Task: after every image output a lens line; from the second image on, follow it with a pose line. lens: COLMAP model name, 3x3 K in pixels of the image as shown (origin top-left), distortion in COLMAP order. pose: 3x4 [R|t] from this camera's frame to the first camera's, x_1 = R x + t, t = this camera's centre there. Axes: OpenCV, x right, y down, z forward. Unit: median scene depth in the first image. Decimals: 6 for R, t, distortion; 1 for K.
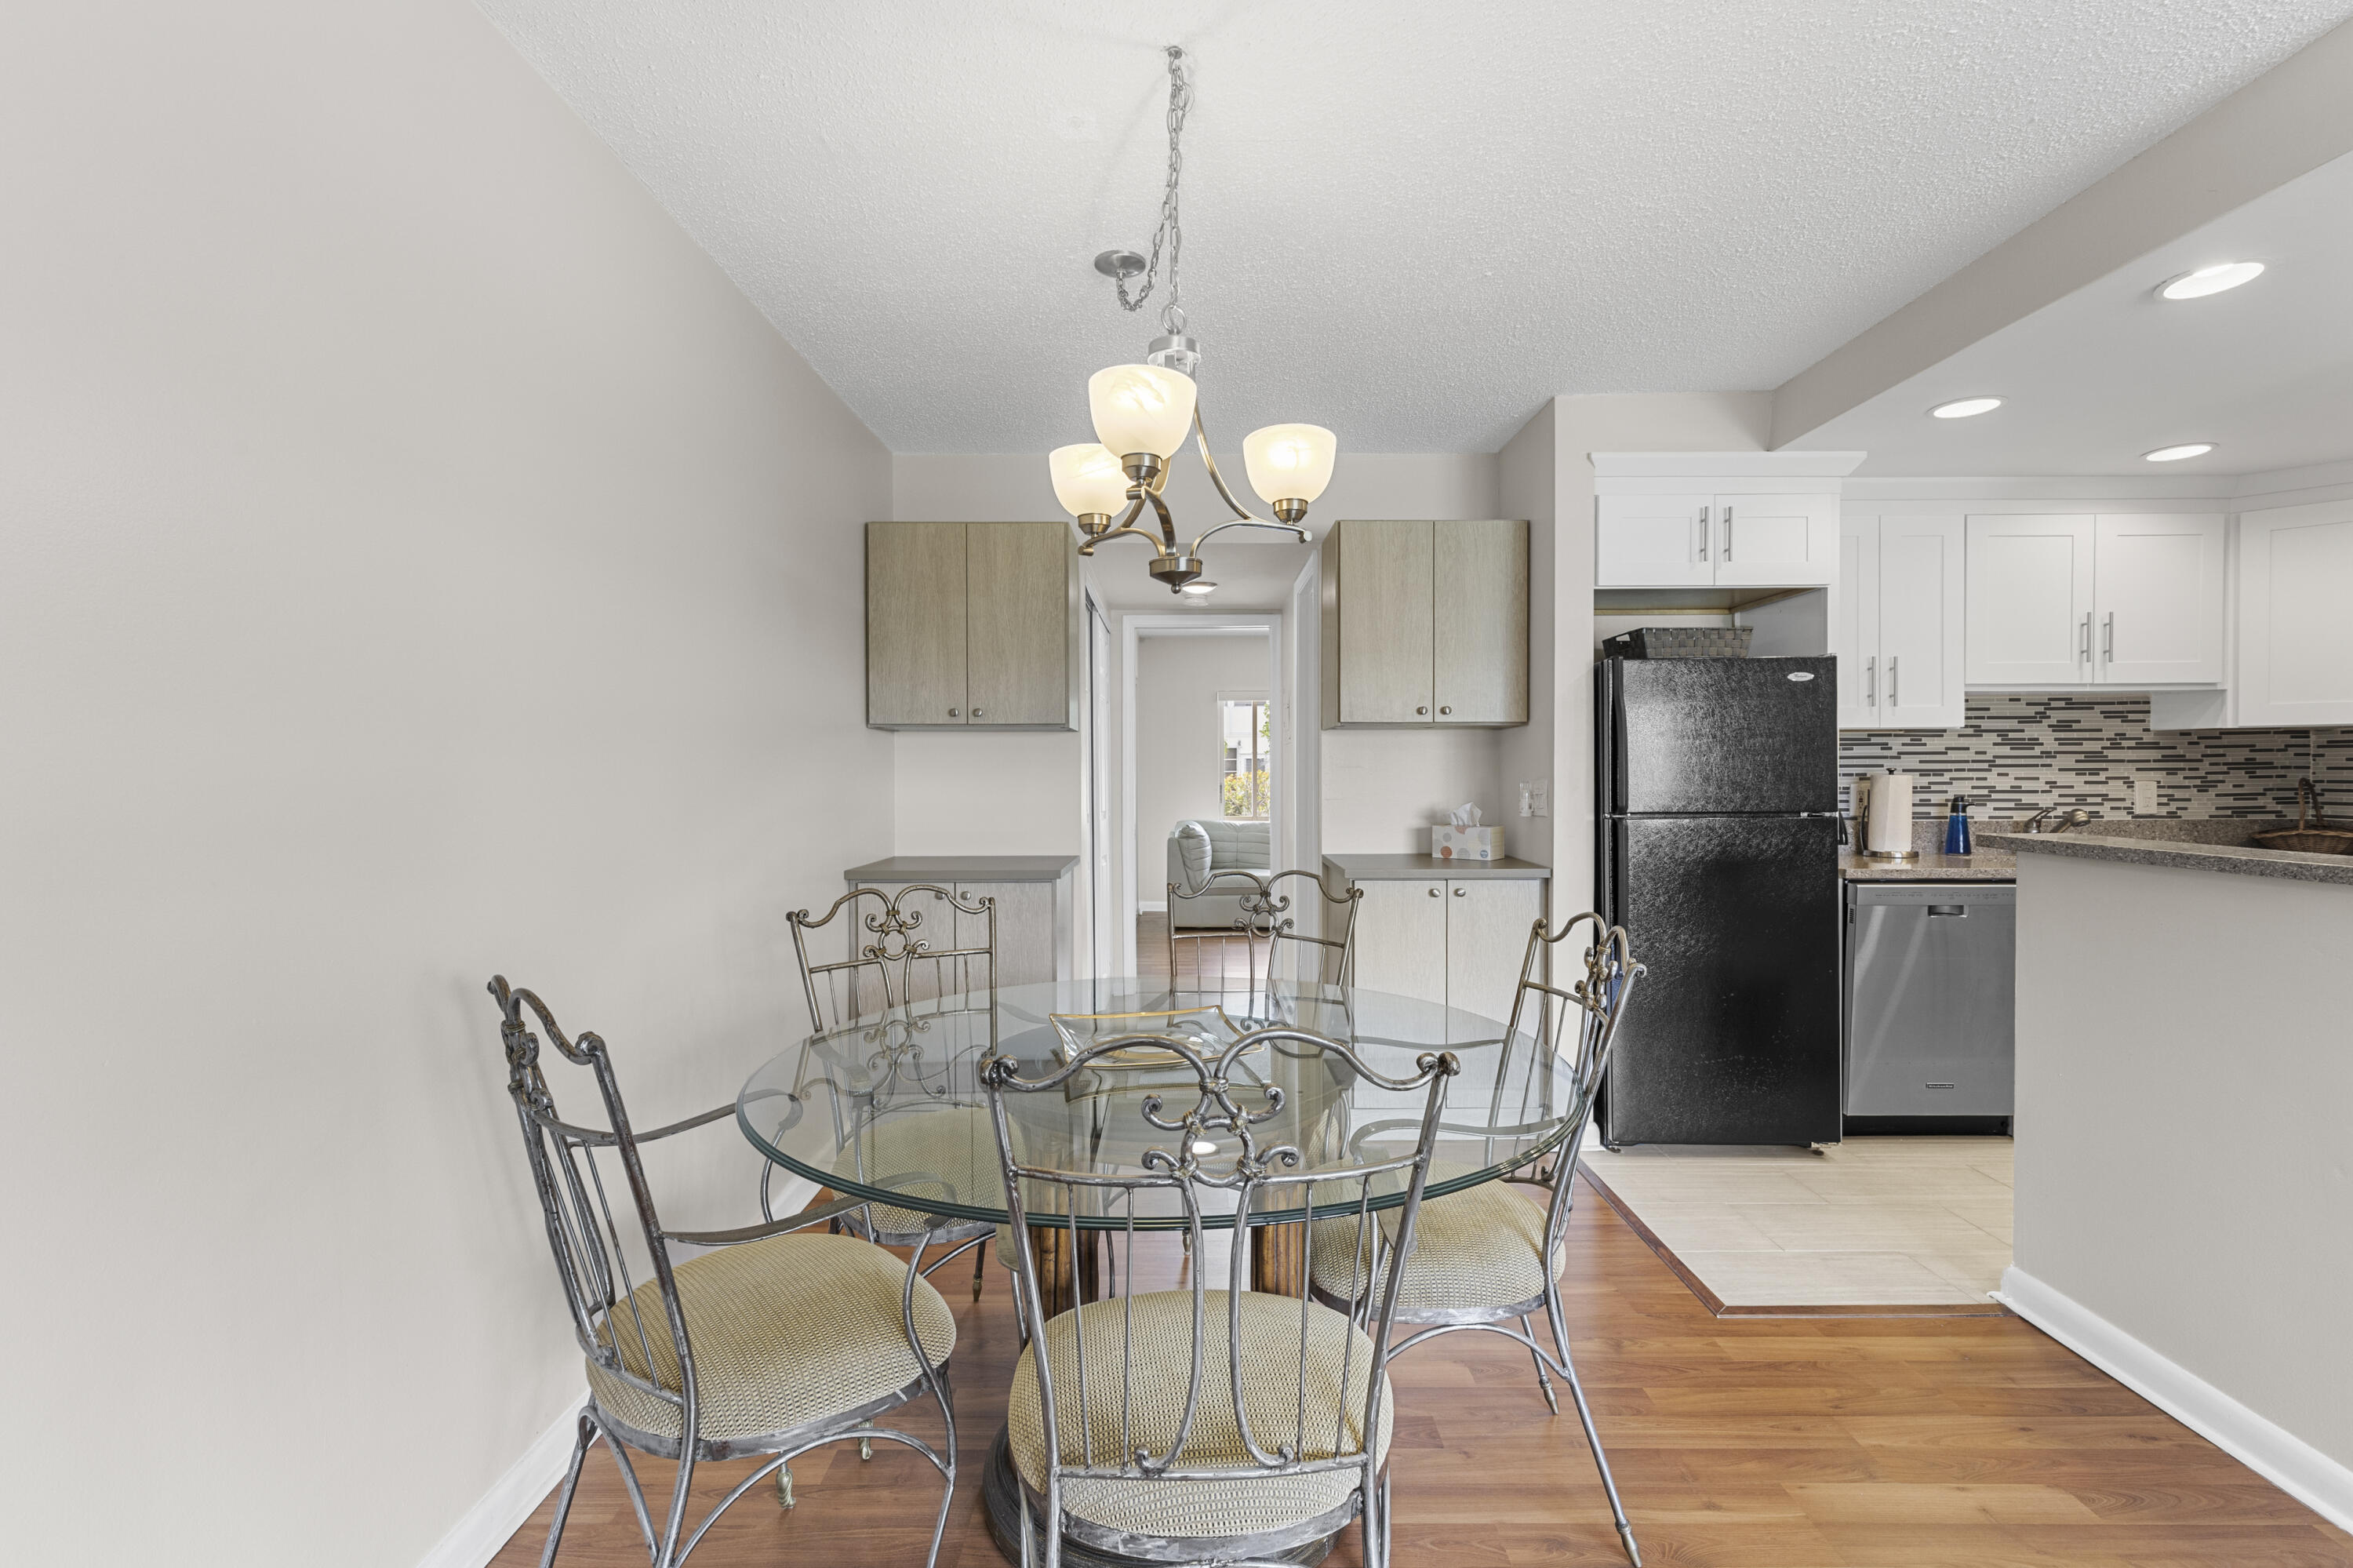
lens RADIAL K [[1052.9, 0, 1184.6], [0, 1052.9, 784.1], [0, 0, 1]] dist [0.002669, -0.000950]
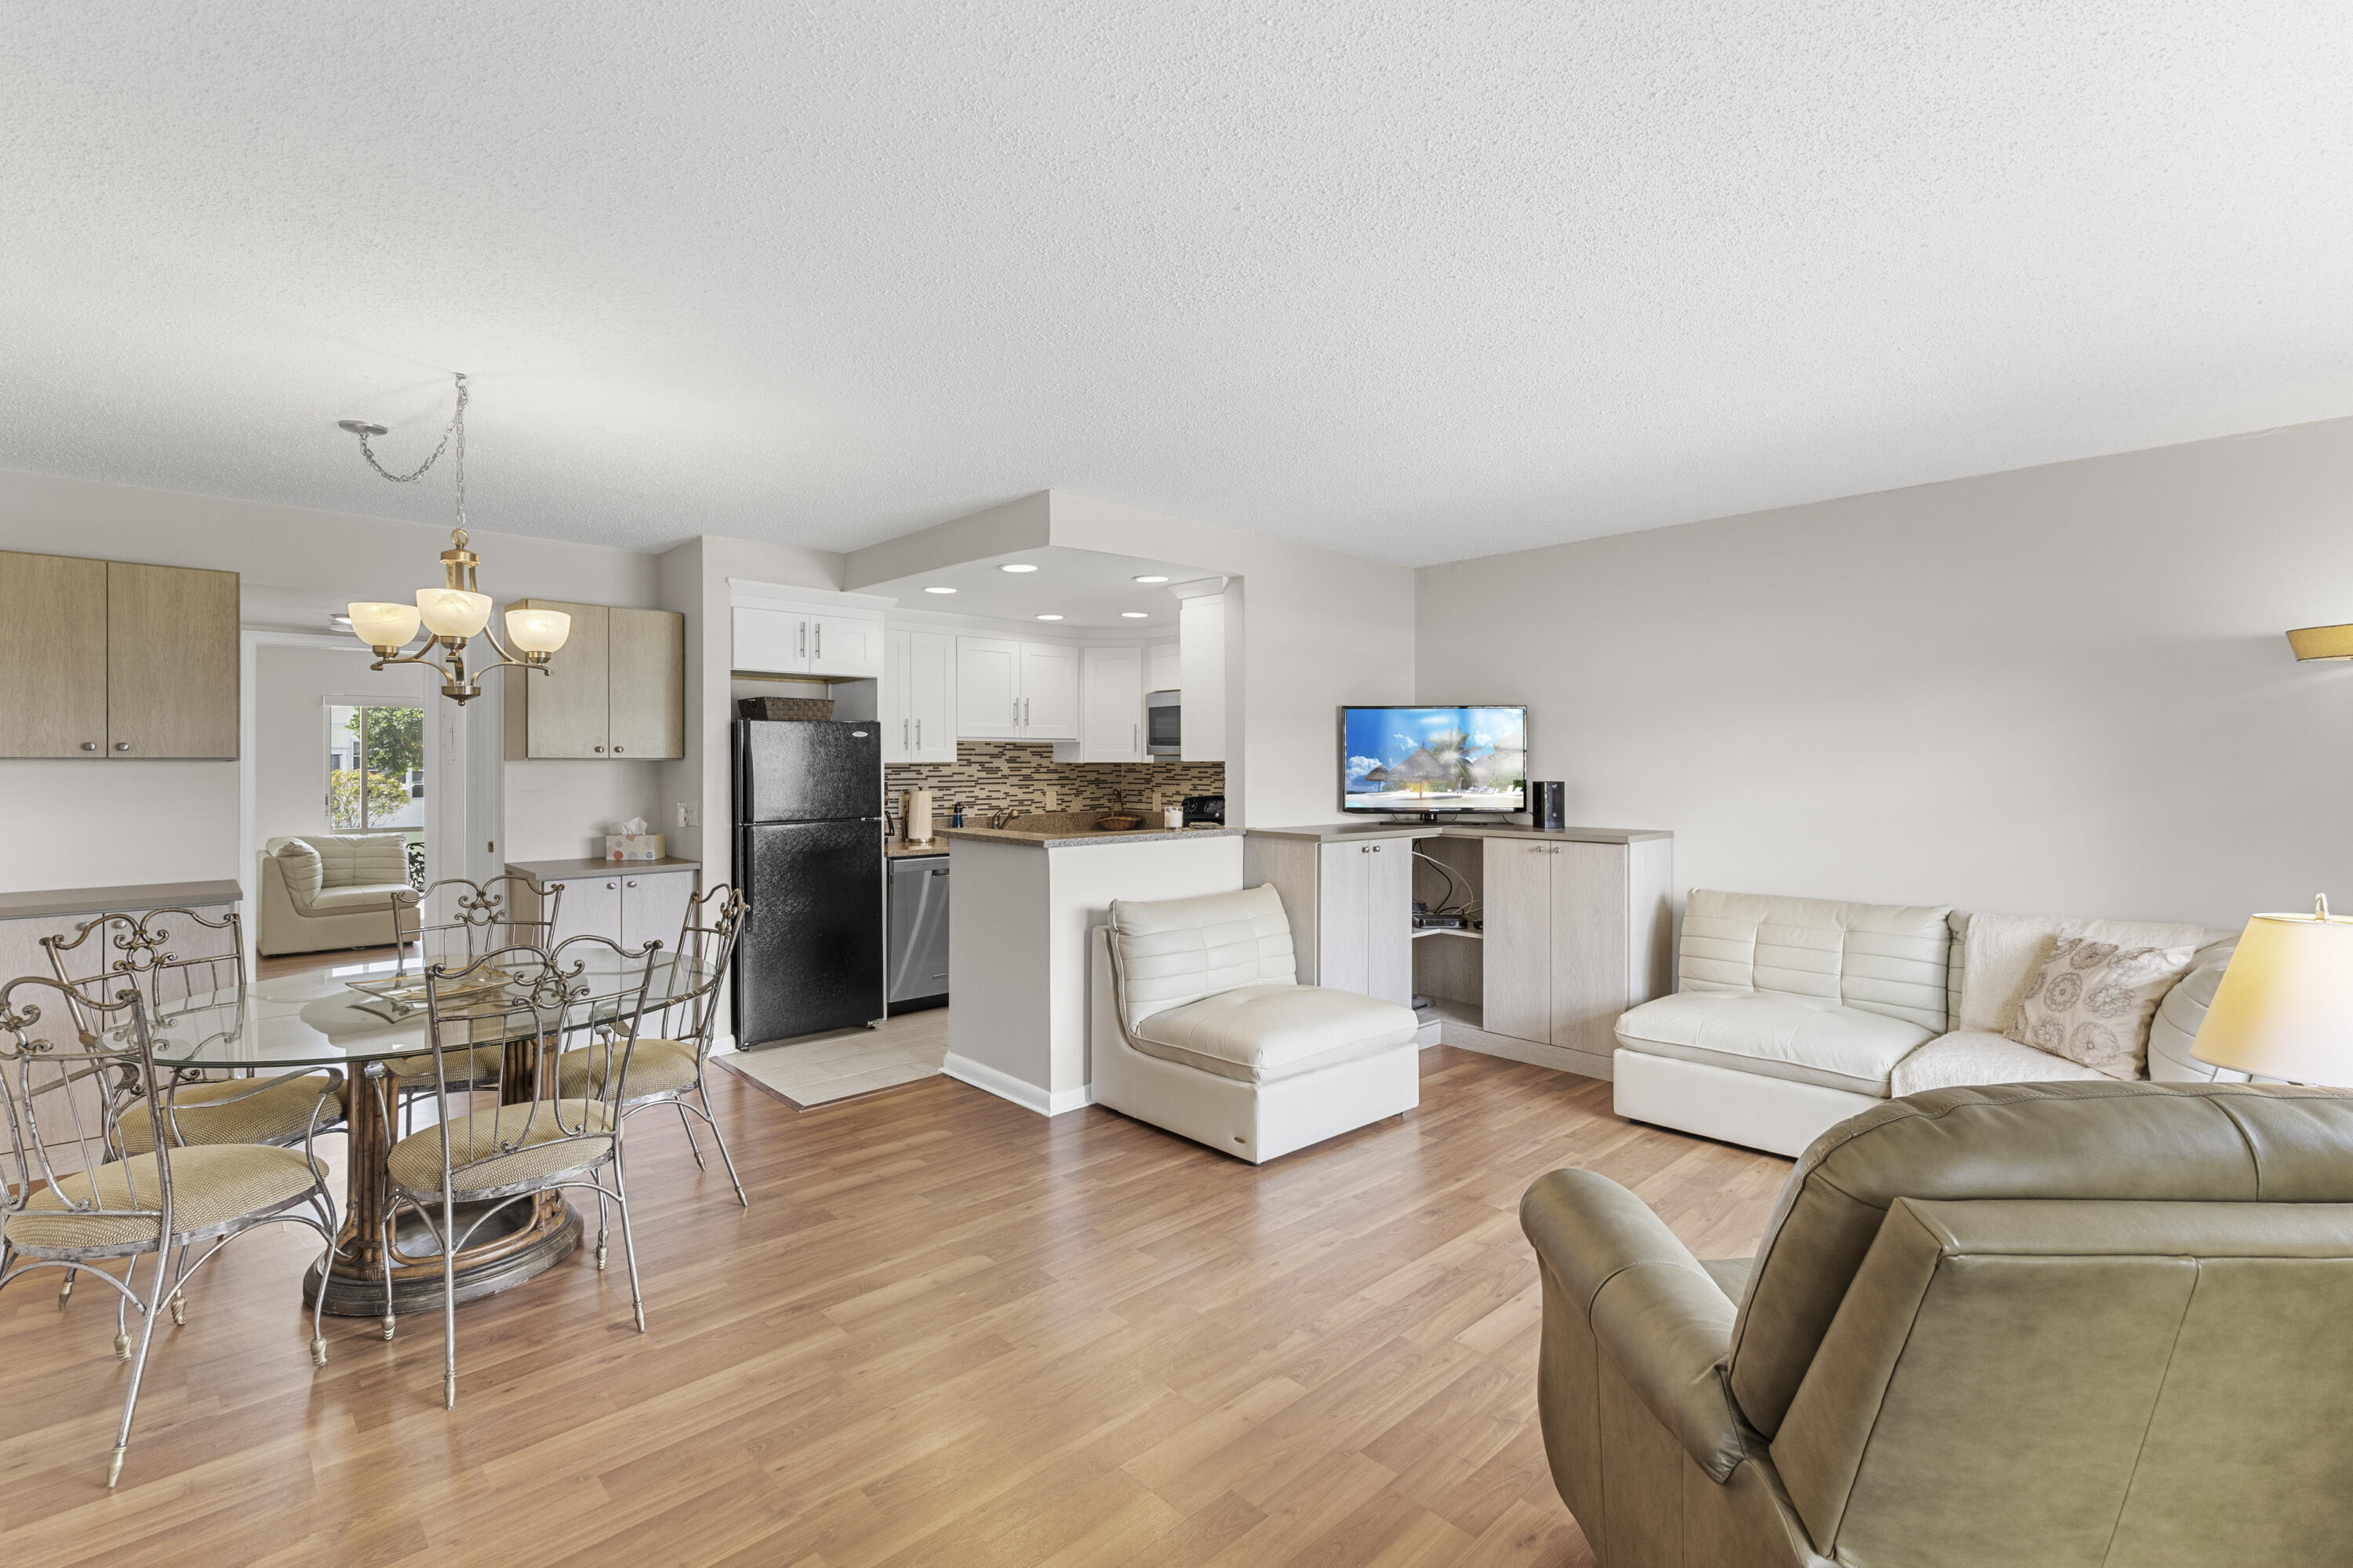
lens RADIAL K [[1052.9, 0, 1183.1], [0, 1052.9, 763.1], [0, 0, 1]] dist [0.002669, -0.000950]
pose [[0.720852, 0.001907, 0.693086, -0.160435], [0.006931, 0.999926, -0.009961, -0.033662], [-0.693054, 0.011984, 0.720786, -0.455732]]
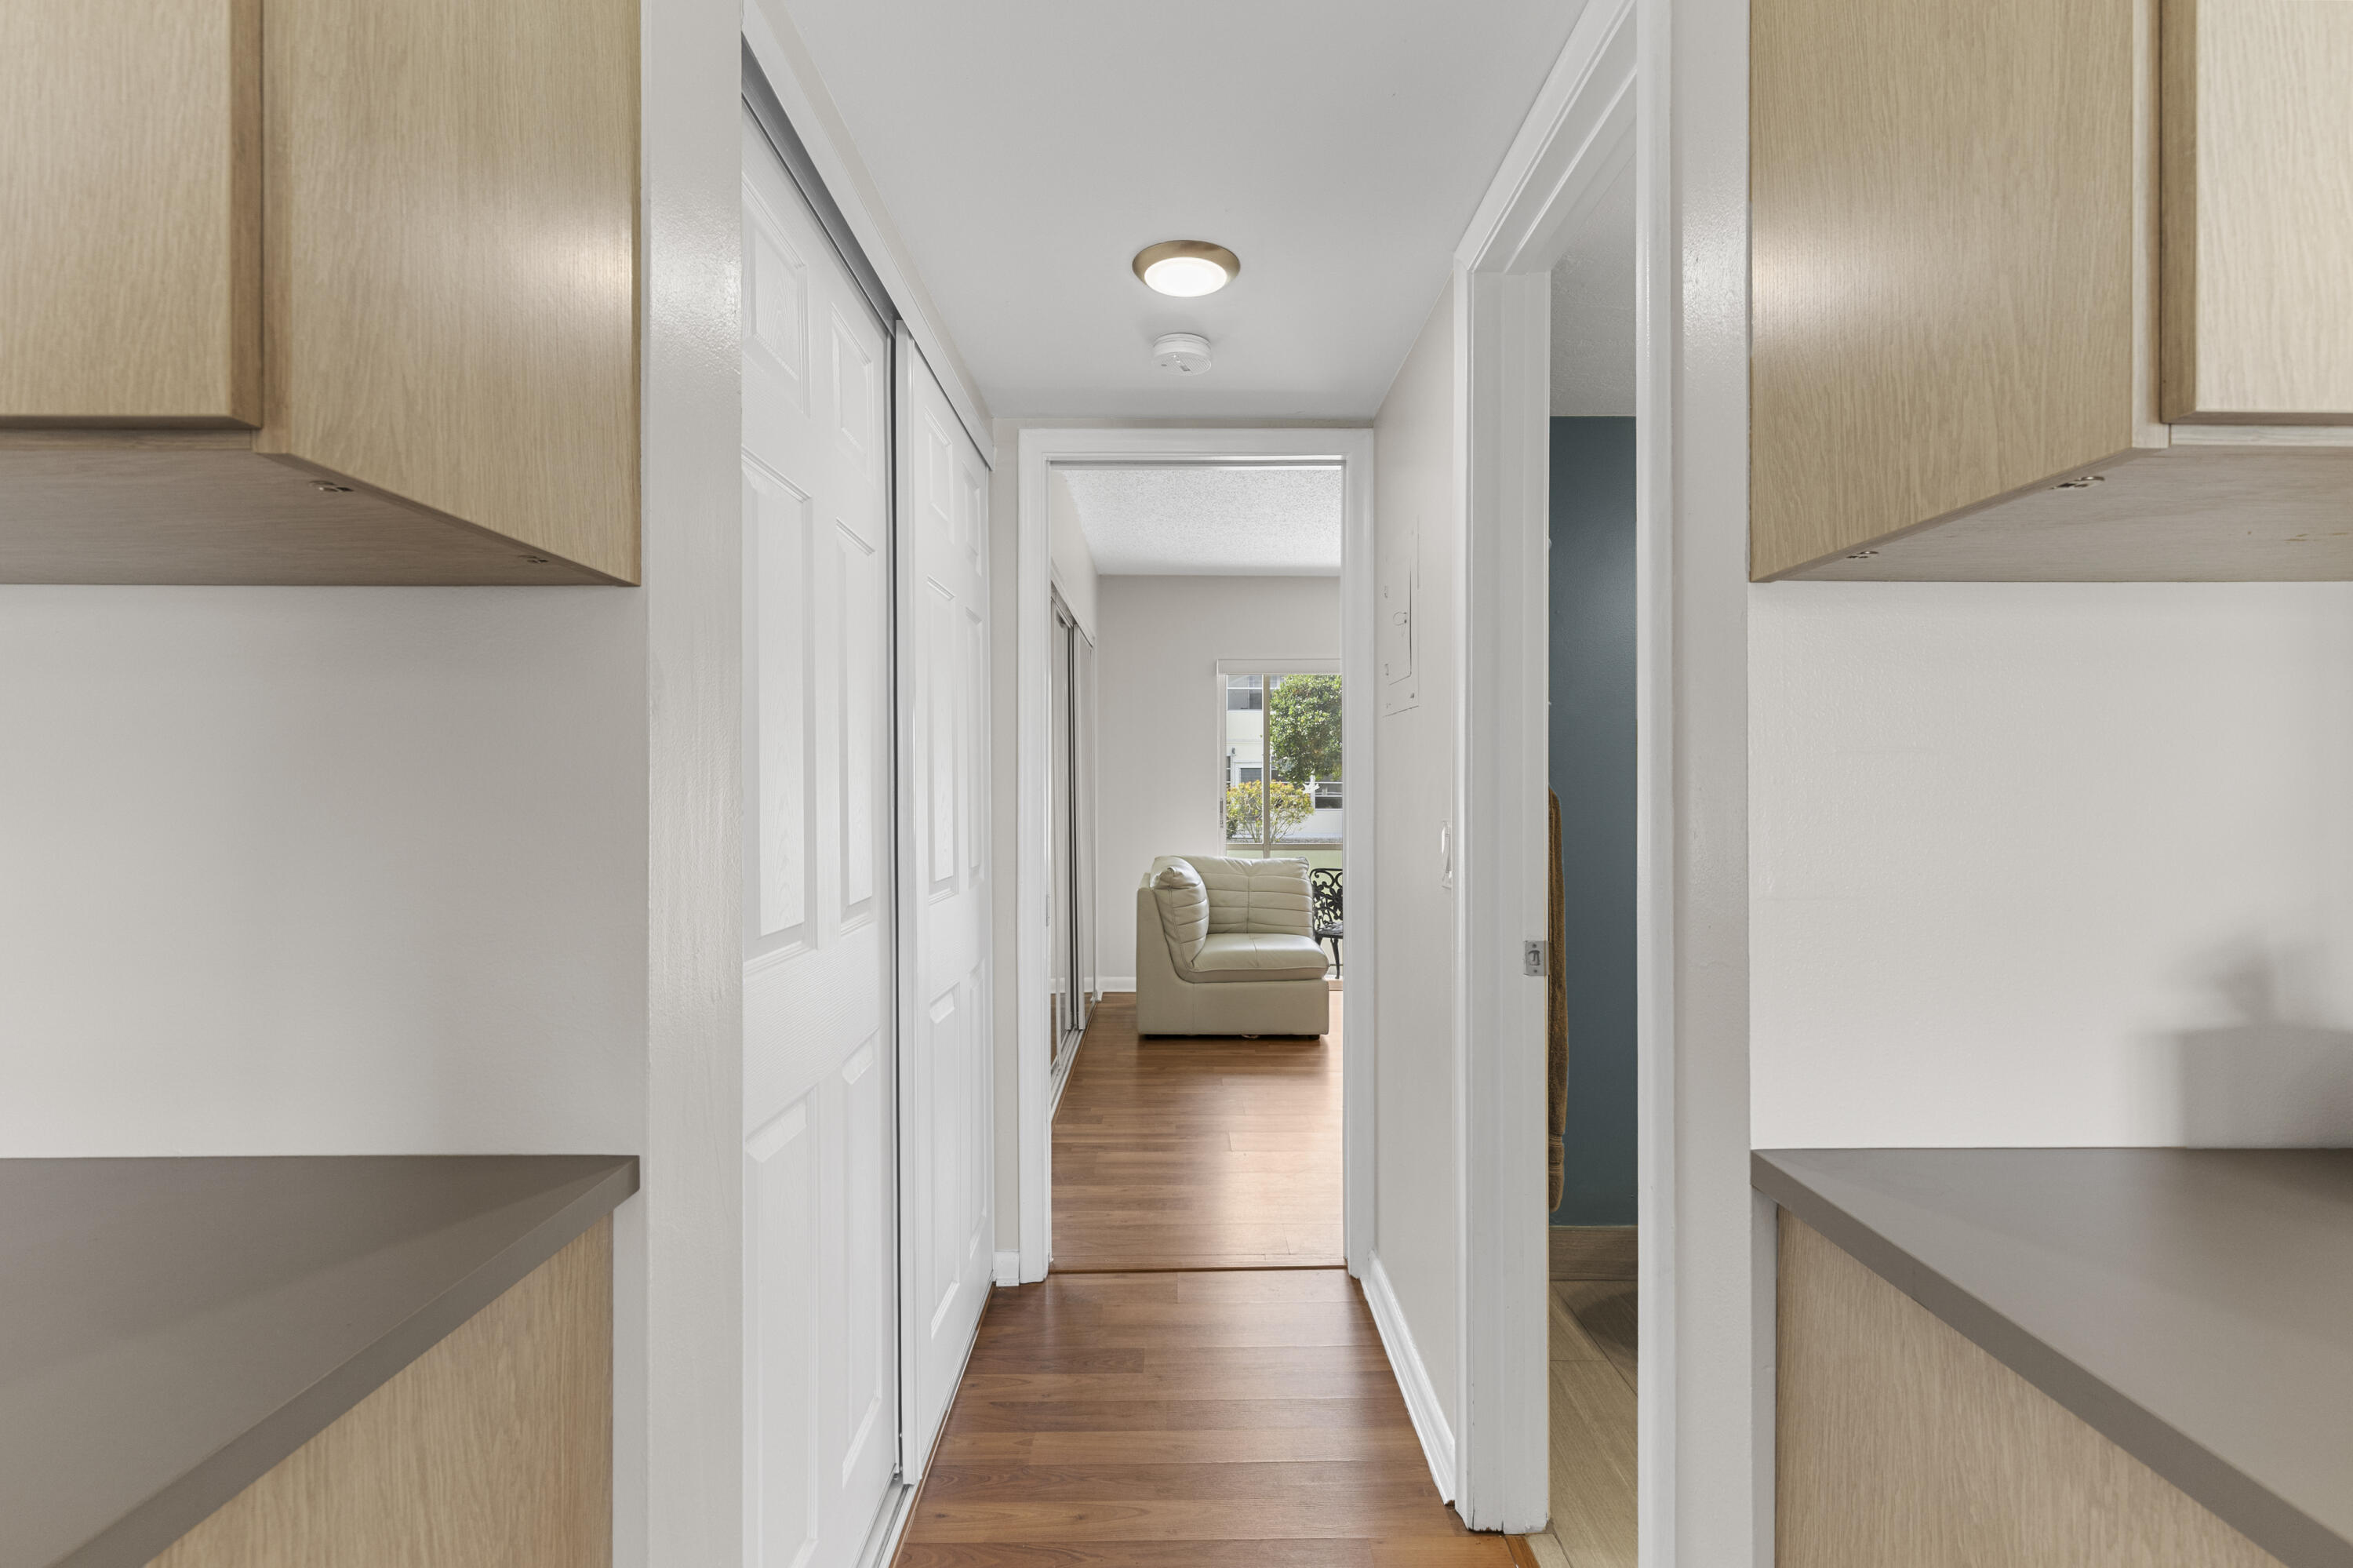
lens RADIAL K [[1052.9, 0, 1178.9], [0, 1052.9, 784.9], [0, 0, 1]] dist [0.002669, -0.000950]
pose [[0.999979, -0.002427, 0.006000, 0.009238], [0.002488, 0.999944, -0.010283, -0.006365], [-0.005975, 0.010298, 0.999929, 0.817756]]
